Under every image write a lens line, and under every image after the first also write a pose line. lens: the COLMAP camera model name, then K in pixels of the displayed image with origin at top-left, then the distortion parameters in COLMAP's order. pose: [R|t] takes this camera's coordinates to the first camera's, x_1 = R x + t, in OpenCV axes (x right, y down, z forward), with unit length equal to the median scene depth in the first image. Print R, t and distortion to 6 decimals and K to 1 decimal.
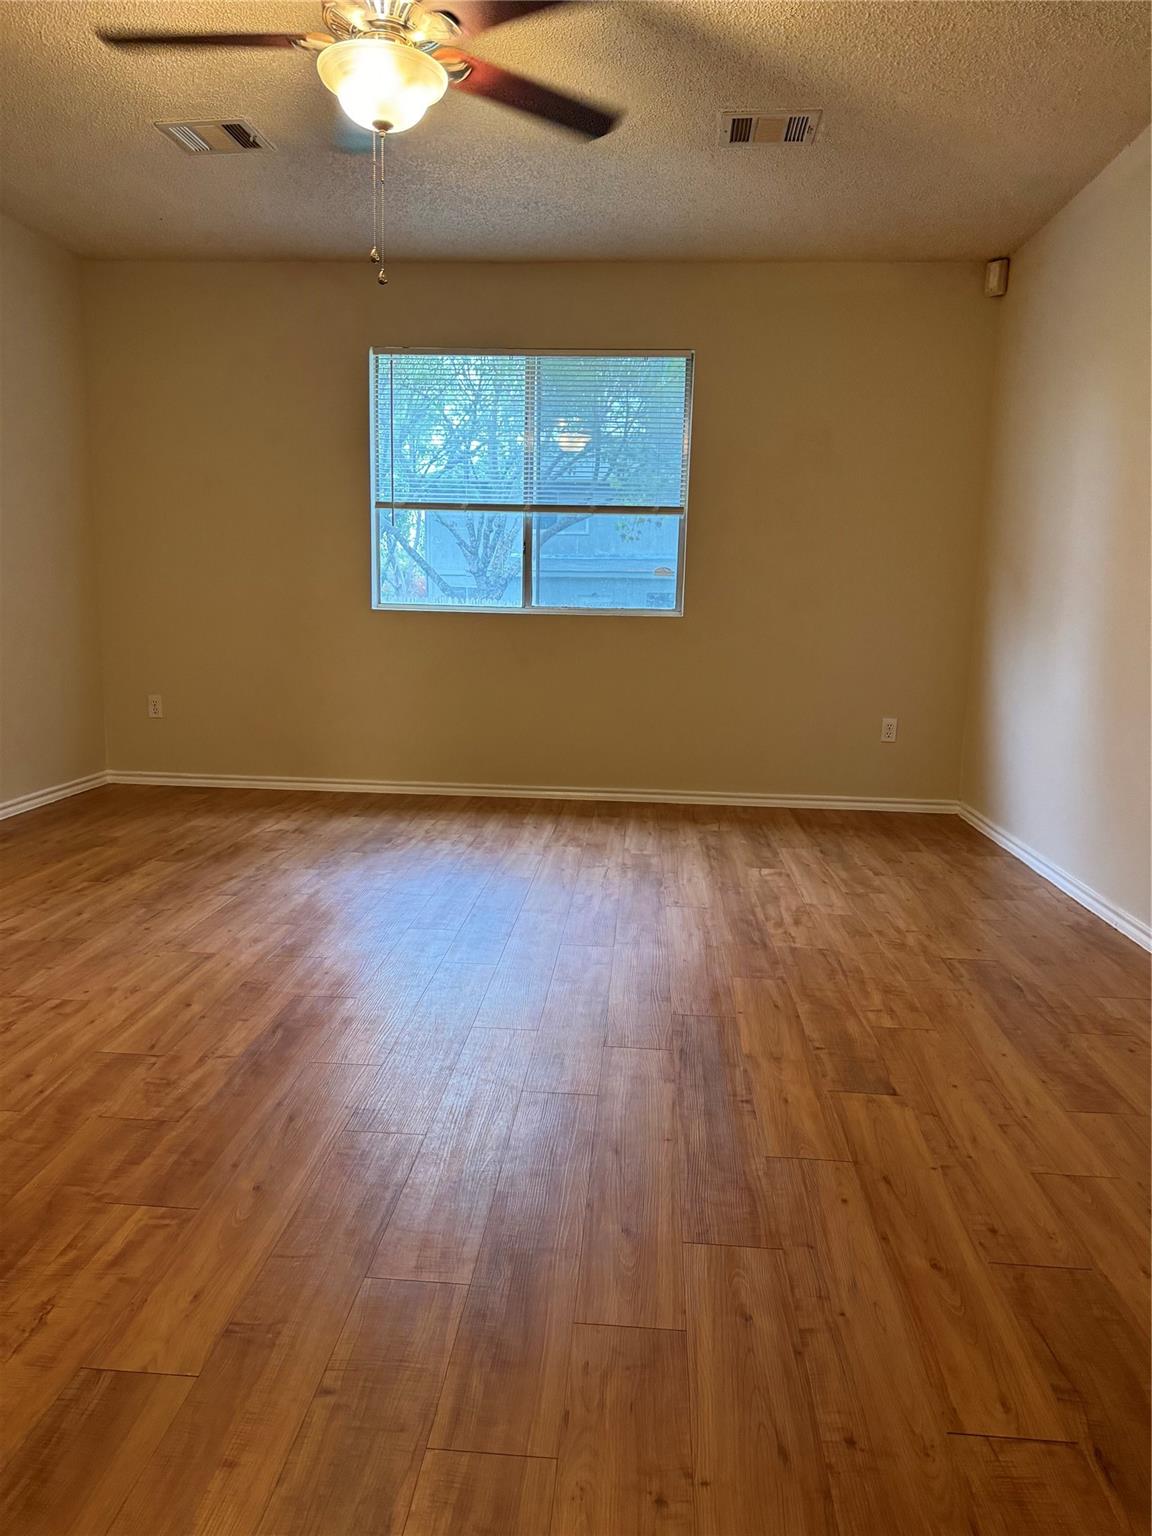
lens RADIAL K [[1065.5, 0, 576.0], [0, 1065.5, 768.0], [0, 0, 1]] dist [0.081396, -0.105867]
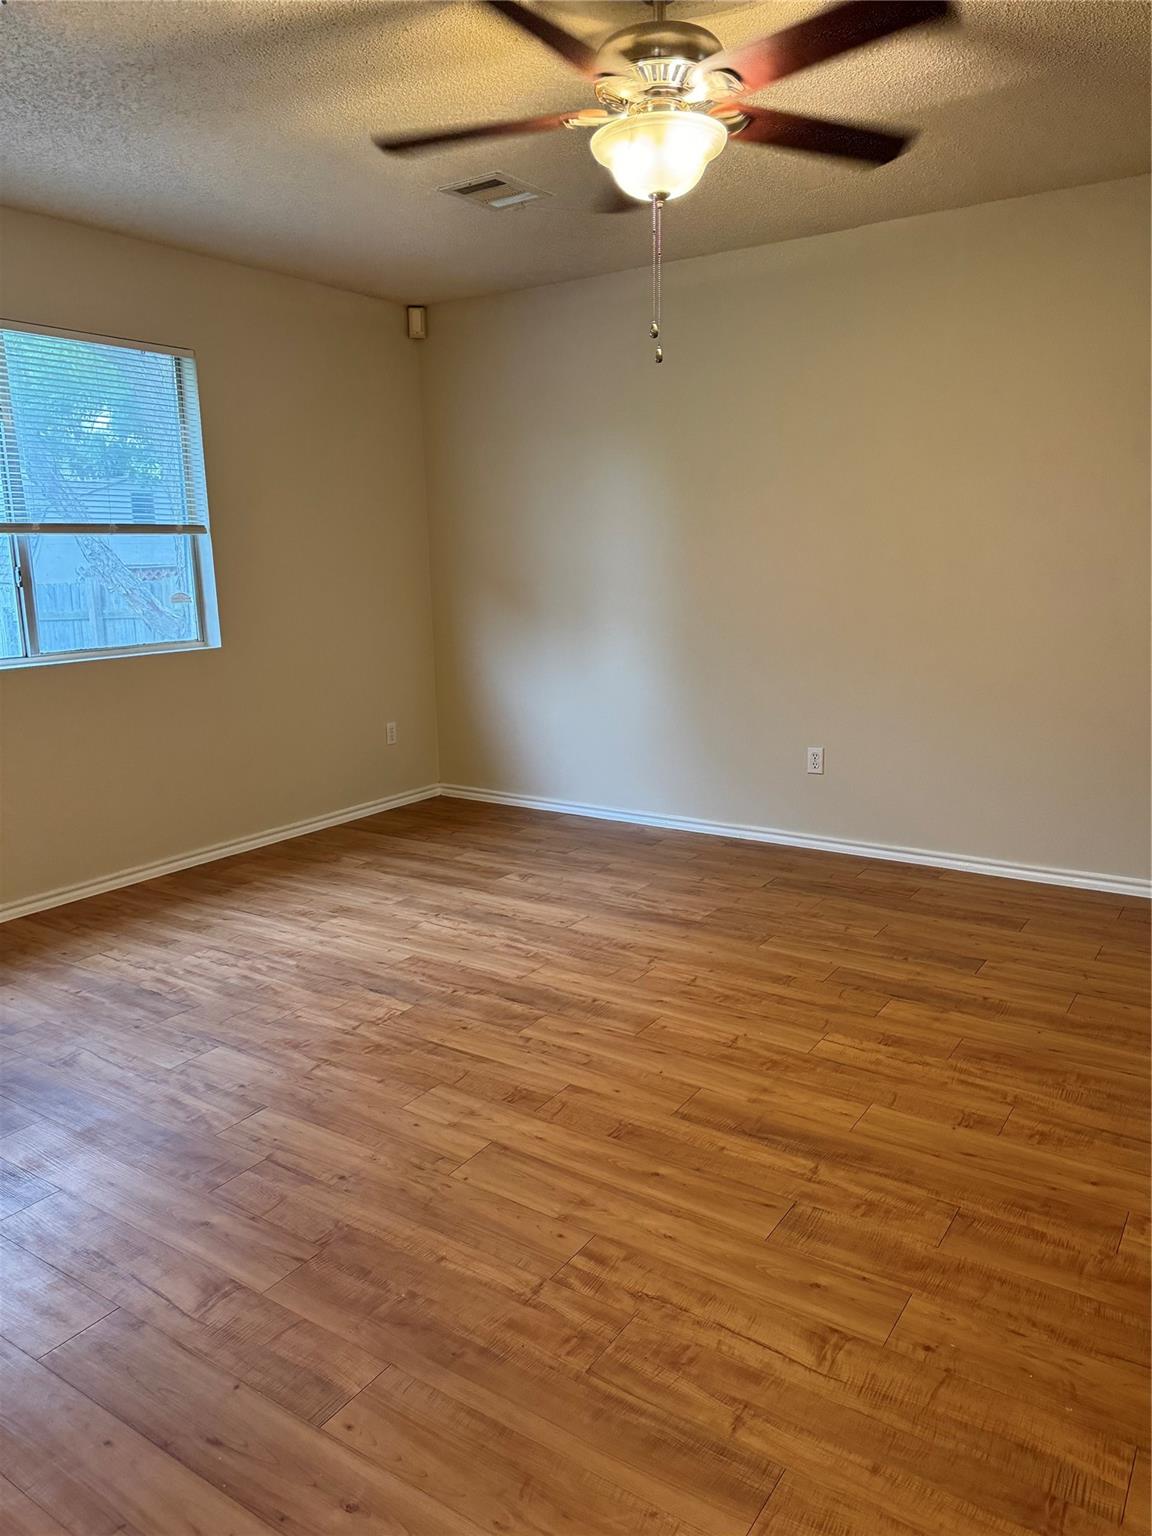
lens RADIAL K [[1065.5, 0, 576.0], [0, 1065.5, 768.0], [0, 0, 1]] dist [0.081396, -0.105867]
pose [[0.504207, -0.201184, 0.839821, -0.819911], [0.168459, 0.976716, 0.132840, -0.175808], [-0.846993, 0.074497, 0.526359, 0.445504]]
